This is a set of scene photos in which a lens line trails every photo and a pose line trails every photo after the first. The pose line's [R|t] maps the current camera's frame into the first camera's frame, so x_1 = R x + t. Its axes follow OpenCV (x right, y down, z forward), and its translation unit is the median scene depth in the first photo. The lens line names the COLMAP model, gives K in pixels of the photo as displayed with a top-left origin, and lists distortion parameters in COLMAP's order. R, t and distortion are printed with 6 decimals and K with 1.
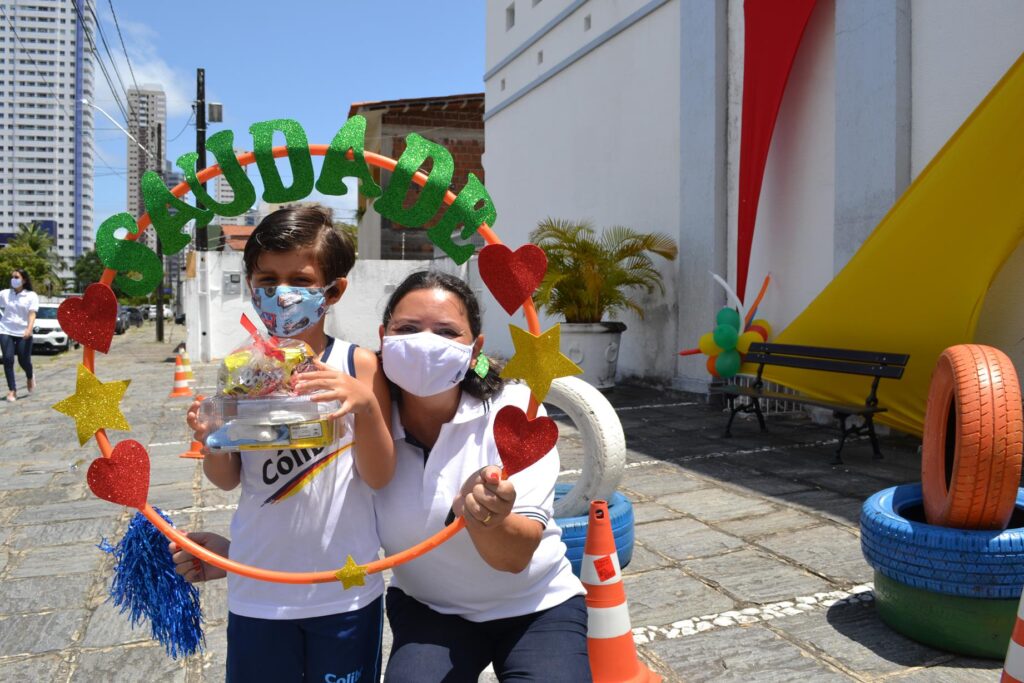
lens RADIAL K [[840.0, 0, 495.4], [0, 840.0, 336.8], [0, 0, 1]] dist [-0.072819, 0.004574]
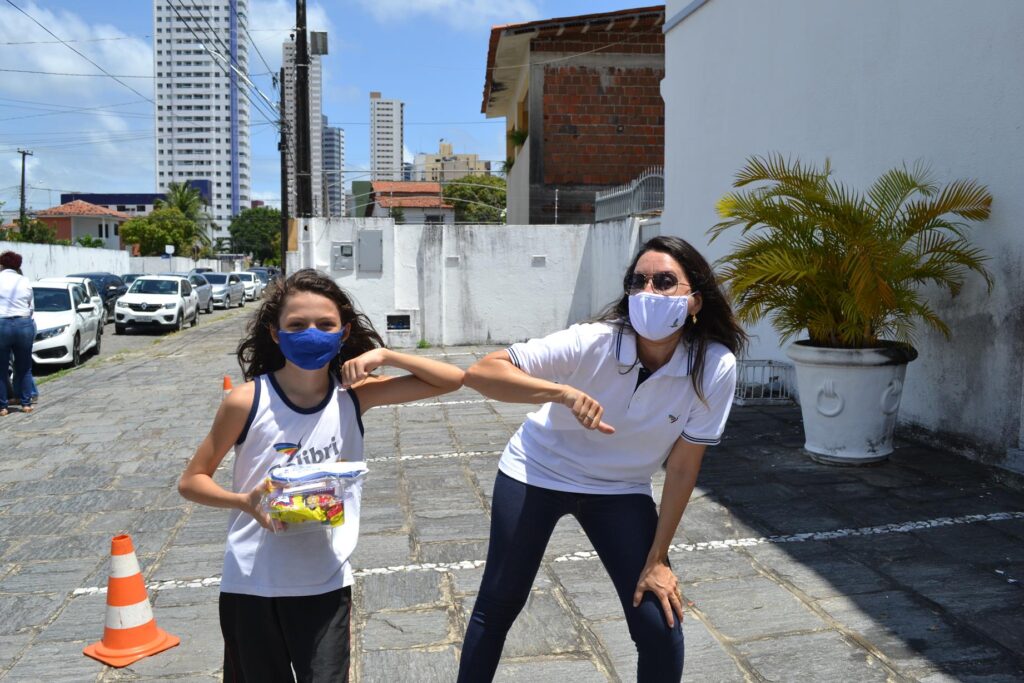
lens RADIAL K [[887.6, 0, 495.0], [0, 887.6, 343.3], [0, 0, 1]] dist [-0.070809, -0.008531]
pose [[0.982154, 0.010853, -0.187766, -0.008365], [-0.000689, 0.998535, 0.054109, -0.022576], [0.188079, -0.053014, 0.980722, 0.154056]]
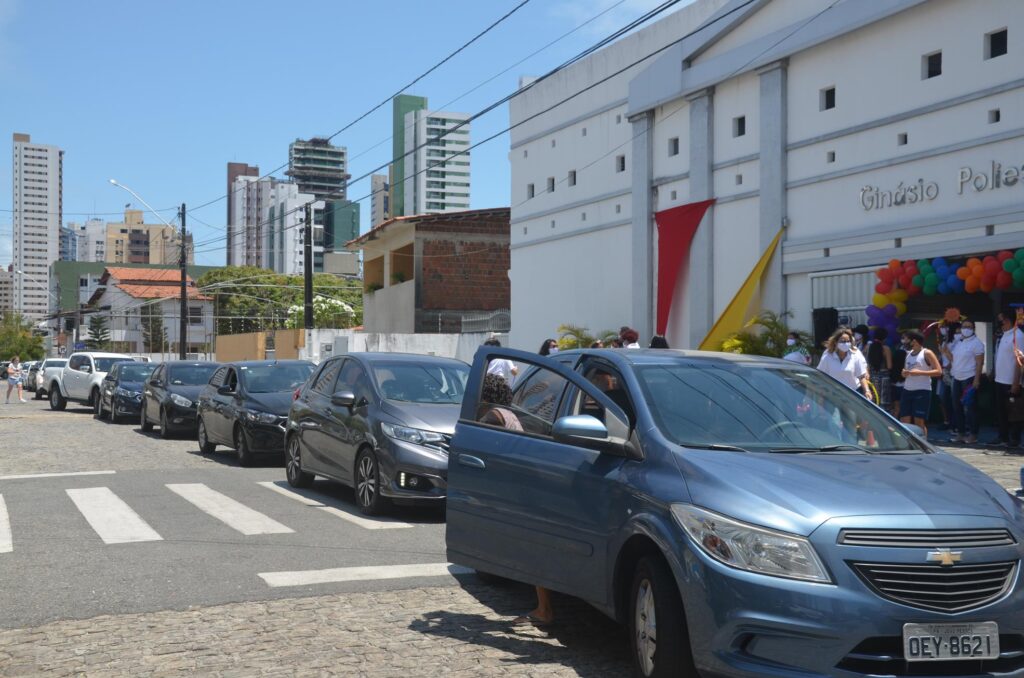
lens RADIAL K [[1135.3, 0, 512.0], [0, 1135.3, 339.0], [0, 0, 1]] dist [0.001530, 0.415723]
pose [[0.994410, -0.000104, 0.105591, -0.170904], [0.005819, 0.998534, -0.053818, 0.018434], [-0.105430, 0.054132, 0.992952, -0.808024]]
